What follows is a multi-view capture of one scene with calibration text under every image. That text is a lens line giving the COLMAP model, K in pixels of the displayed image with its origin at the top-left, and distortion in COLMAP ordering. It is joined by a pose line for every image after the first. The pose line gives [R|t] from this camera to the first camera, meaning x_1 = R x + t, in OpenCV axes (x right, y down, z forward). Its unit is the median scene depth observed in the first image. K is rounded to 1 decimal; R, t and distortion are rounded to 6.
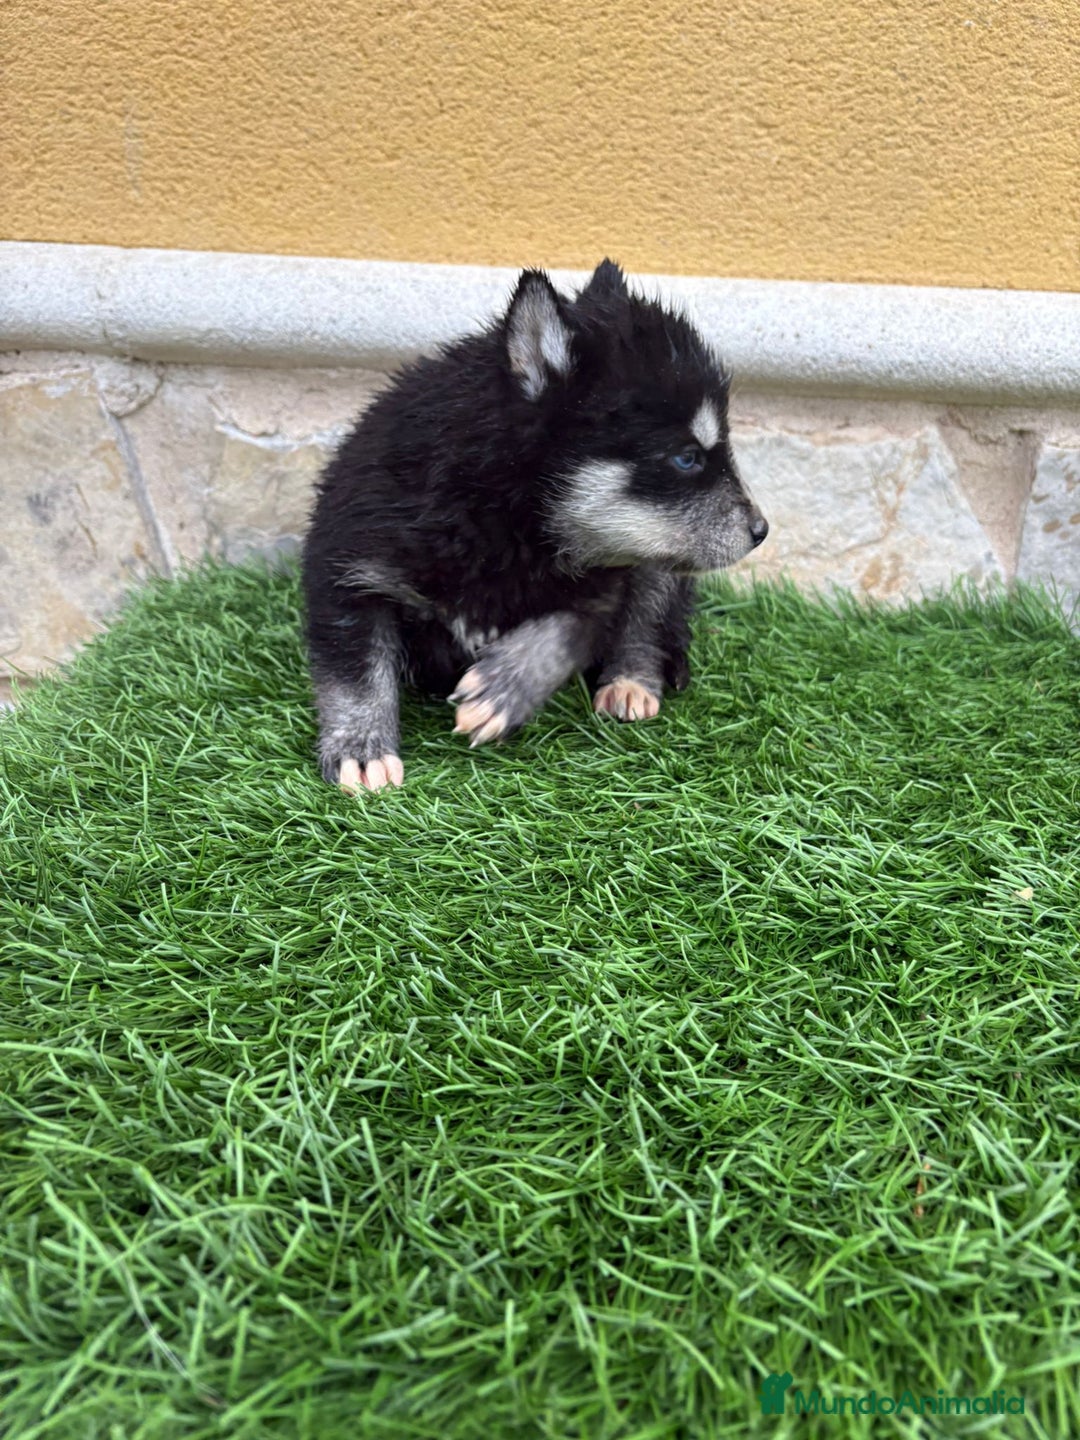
lens RADIAL K [[1148.6, 0, 559.6], [0, 1148.6, 725.2], [0, 0, 1]] dist [-0.007113, -0.007728]
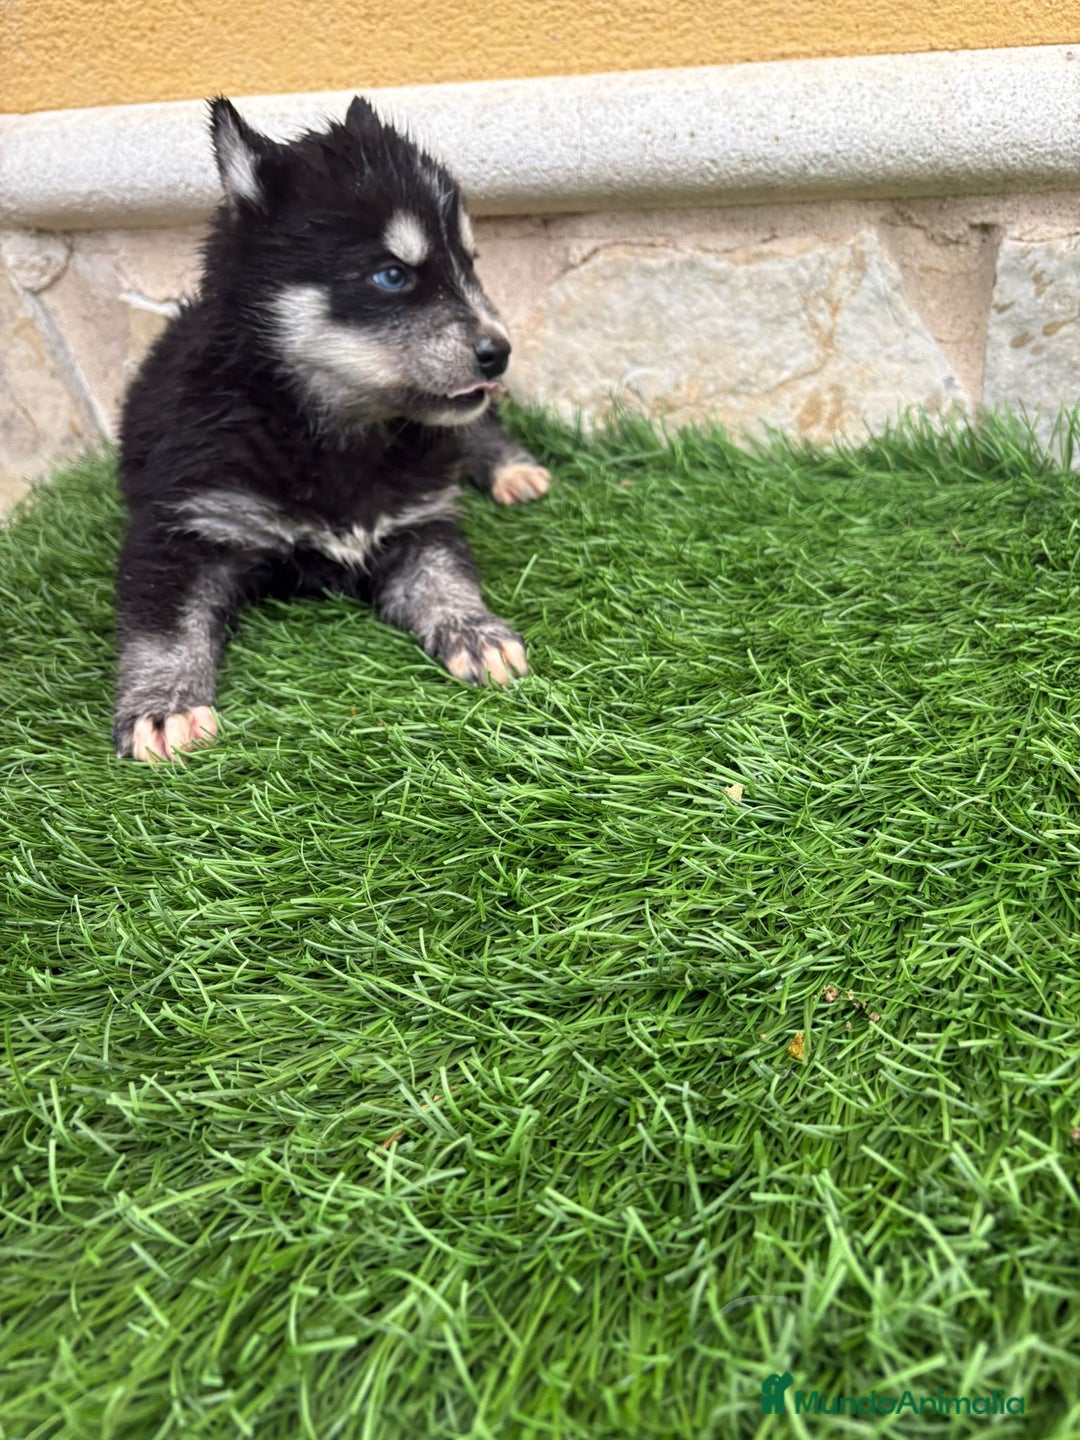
lens RADIAL K [[1115.9, 0, 536.2], [0, 1115.9, 753.9], [0, 0, 1]] dist [0.079226, -0.127135]
pose [[0.979733, 0.002492, -0.200293, 0.263565], [0.029187, 0.987475, 0.155055, -0.011052], [0.198171, -0.157759, 0.967389, 0.071267]]
